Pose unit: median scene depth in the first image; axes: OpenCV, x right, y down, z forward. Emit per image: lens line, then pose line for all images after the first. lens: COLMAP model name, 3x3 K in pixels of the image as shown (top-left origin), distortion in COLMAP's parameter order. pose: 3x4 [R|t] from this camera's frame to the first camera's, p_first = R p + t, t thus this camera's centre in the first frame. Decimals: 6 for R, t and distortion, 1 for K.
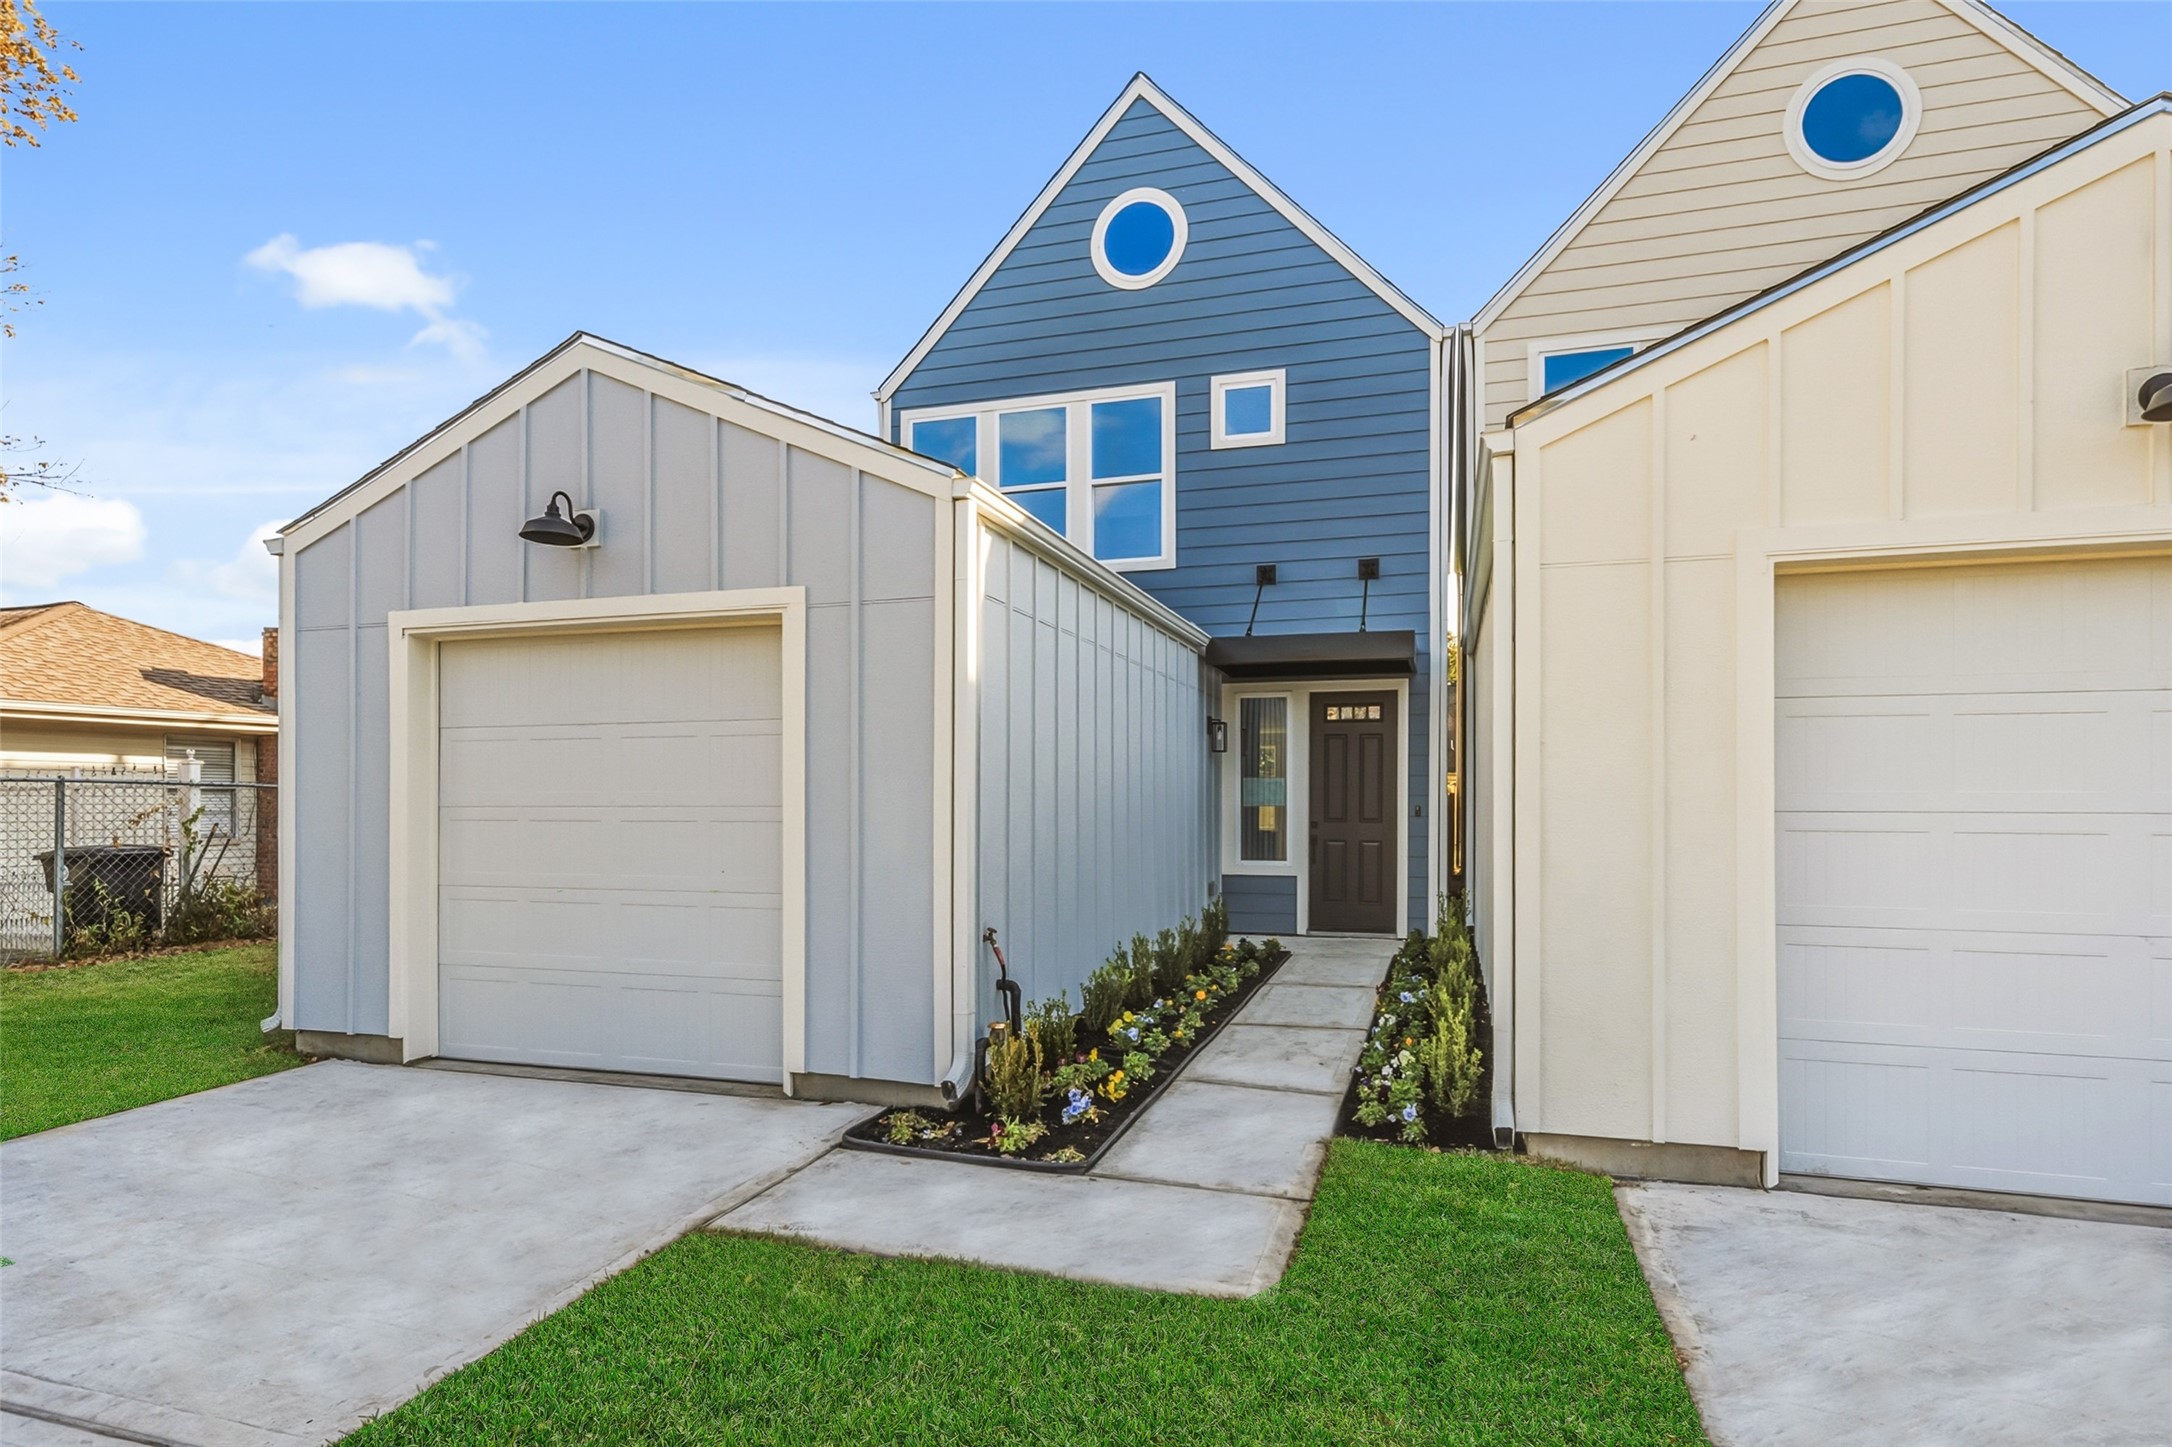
lens RADIAL K [[1144.9, 0, 1090.9], [0, 1144.9, 785.7], [0, 0, 1]] dist [0.002698, 0.000398]
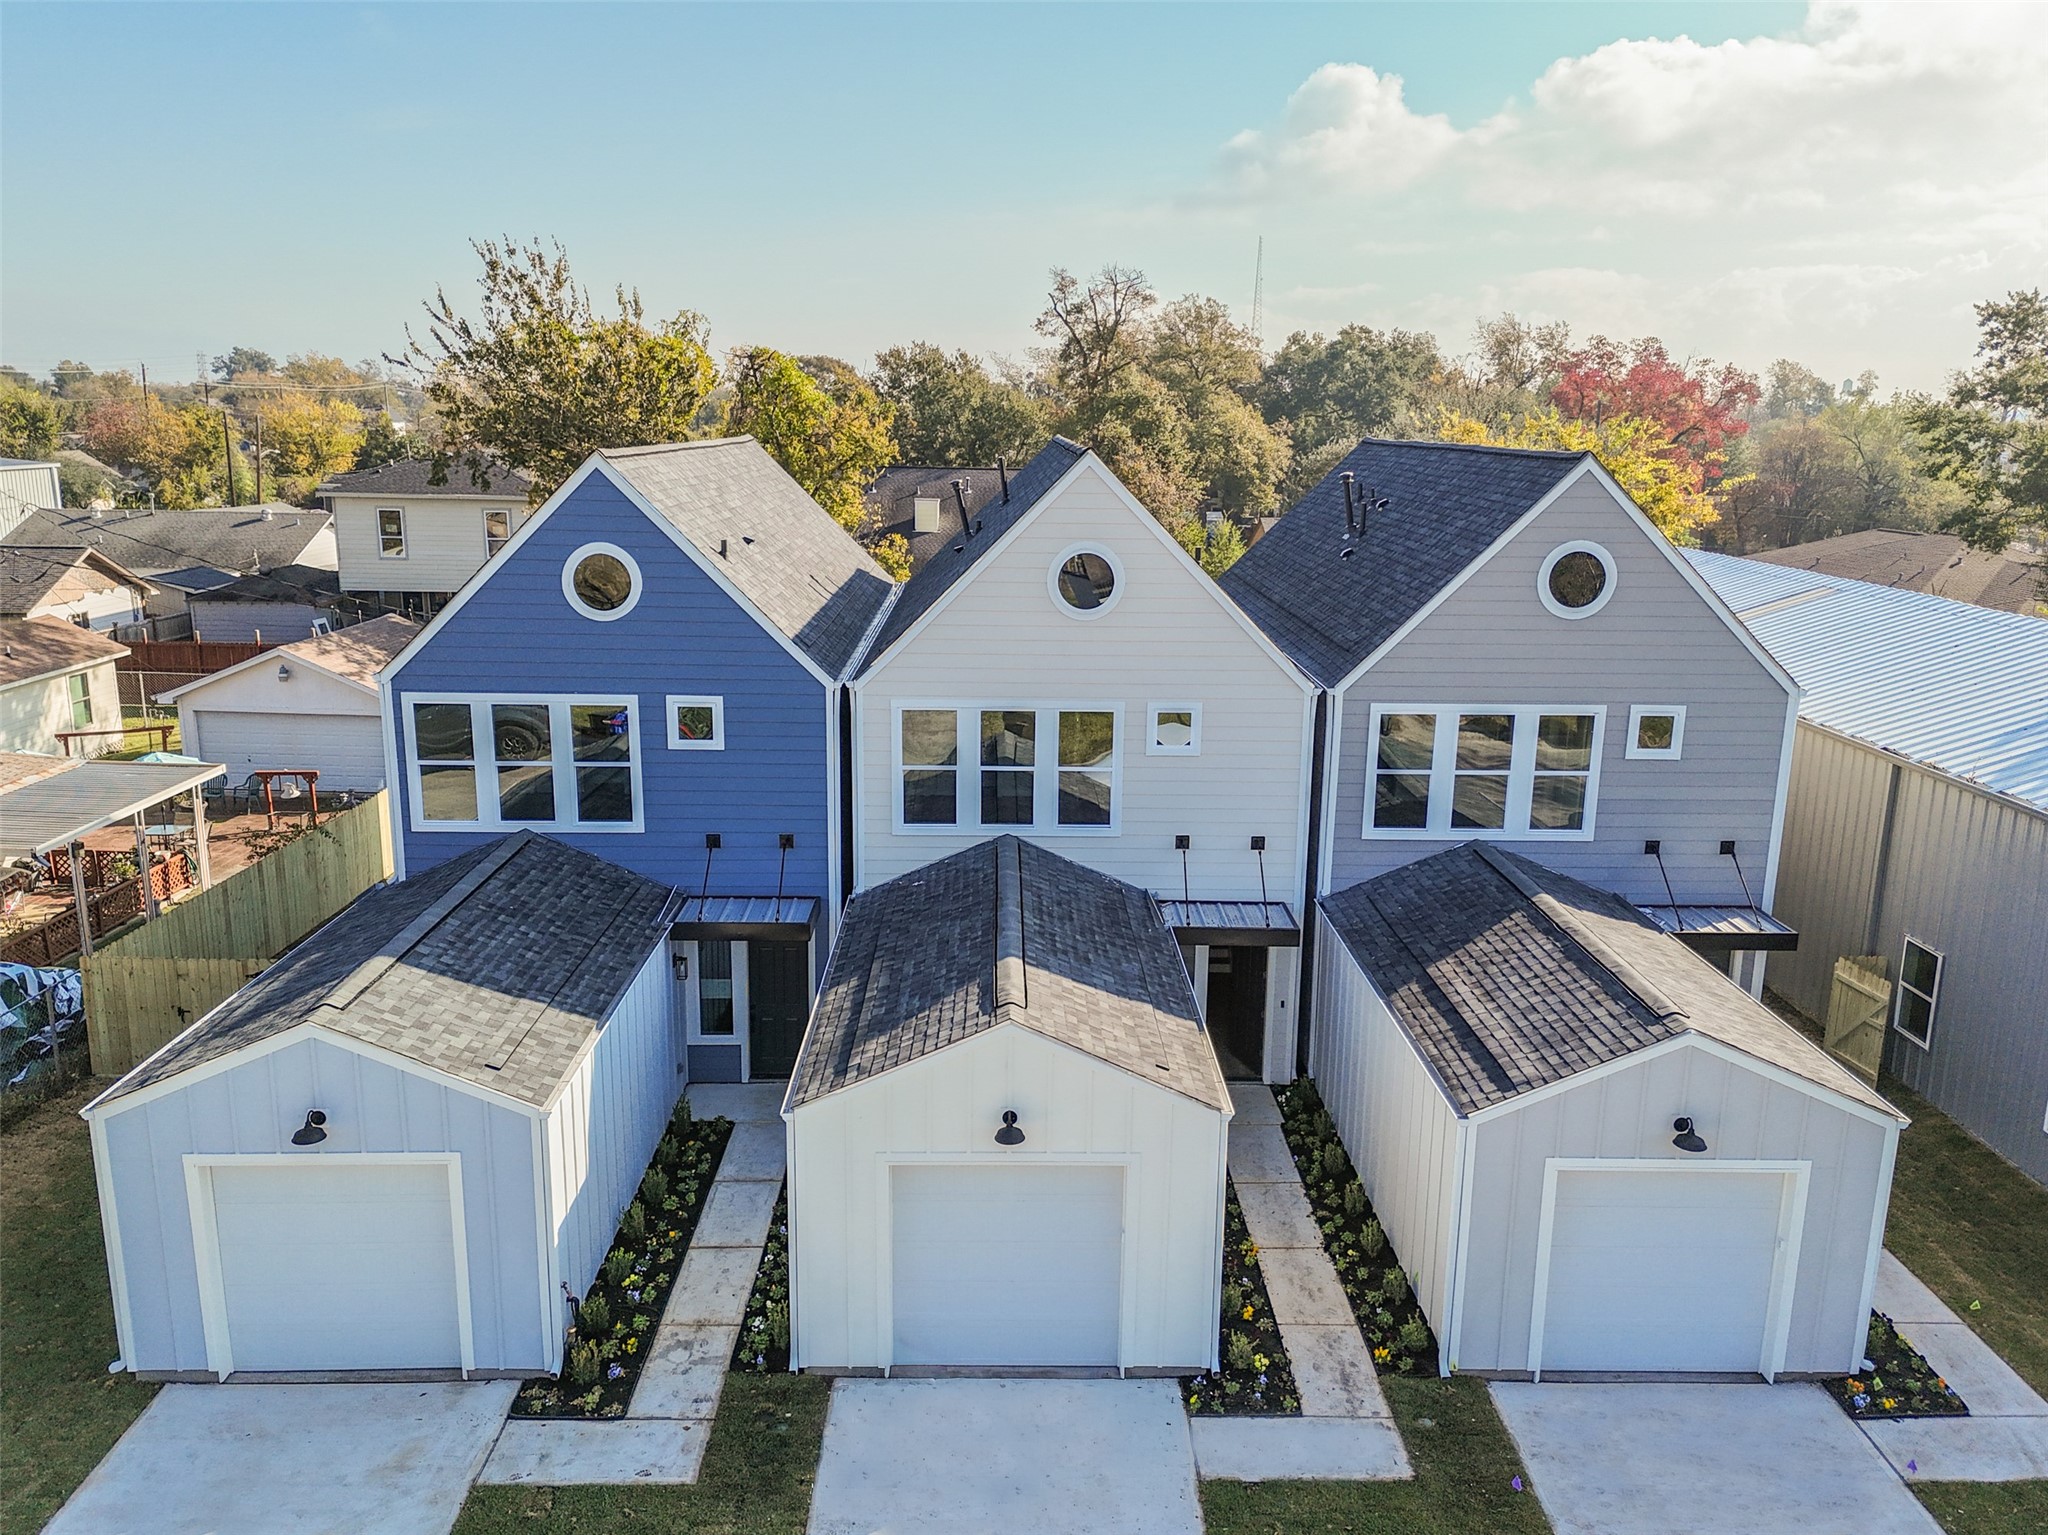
lens RADIAL K [[1498.2, 0, 1031.9], [0, 1498.2, 768.4], [0, 0, 1]] dist [0.091165, -0.088575]
pose [[0.948244, -0.060391, 0.311749, -0.075234], [-0.016968, 0.970710, 0.239654, -1.248037], [-0.317090, -0.232540, 0.919445, -1.352119]]
